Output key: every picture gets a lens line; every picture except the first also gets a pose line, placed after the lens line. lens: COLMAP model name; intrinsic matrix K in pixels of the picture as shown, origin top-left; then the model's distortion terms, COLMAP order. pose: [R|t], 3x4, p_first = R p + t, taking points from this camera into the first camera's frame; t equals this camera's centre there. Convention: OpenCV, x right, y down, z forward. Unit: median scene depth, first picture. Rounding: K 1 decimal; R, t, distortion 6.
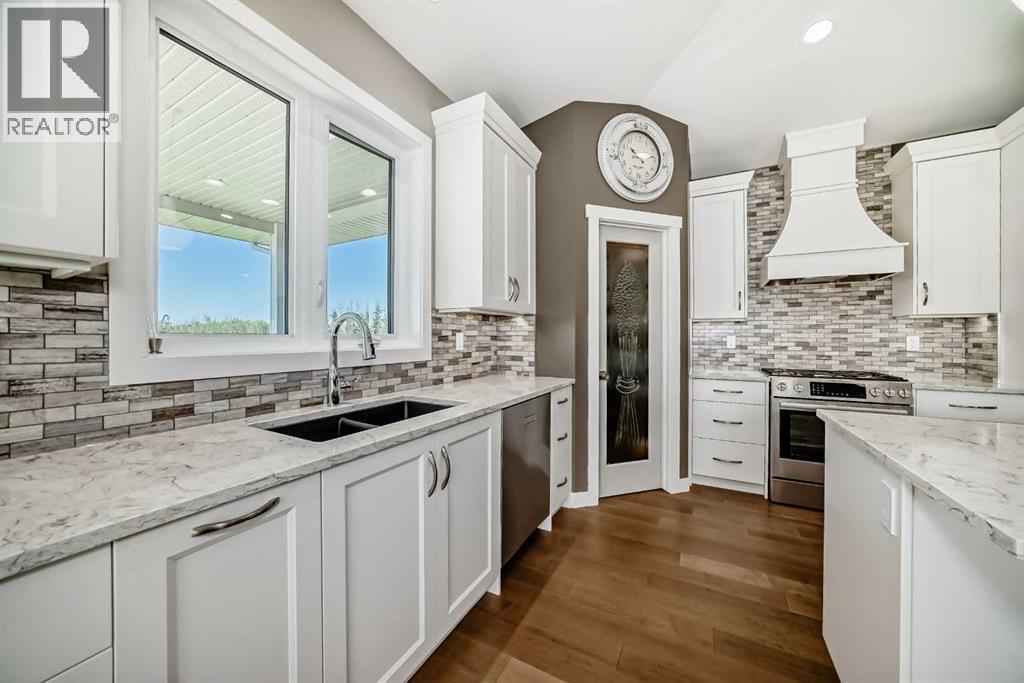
lens RADIAL K [[371.8, 0, 513.4], [0, 371.8, 334.7], [0, 0, 1]] dist [-0.013693, 0.001021]
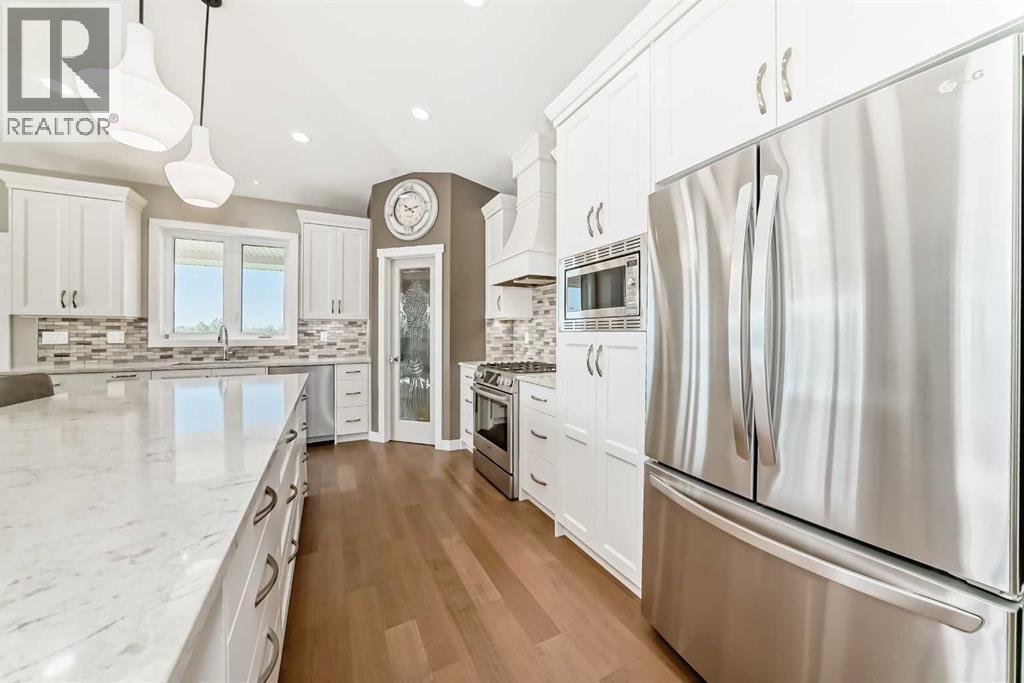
lens RADIAL K [[371.8, 0, 513.6], [0, 371.8, 327.7], [0, 0, 1]] dist [-0.013693, 0.001021]
pose [[0.807969, -0.010978, -0.589123, 1.472536], [0.005465, 0.999923, -0.011138, 0.001148], [0.589200, 0.005780, 0.807966, 0.065218]]
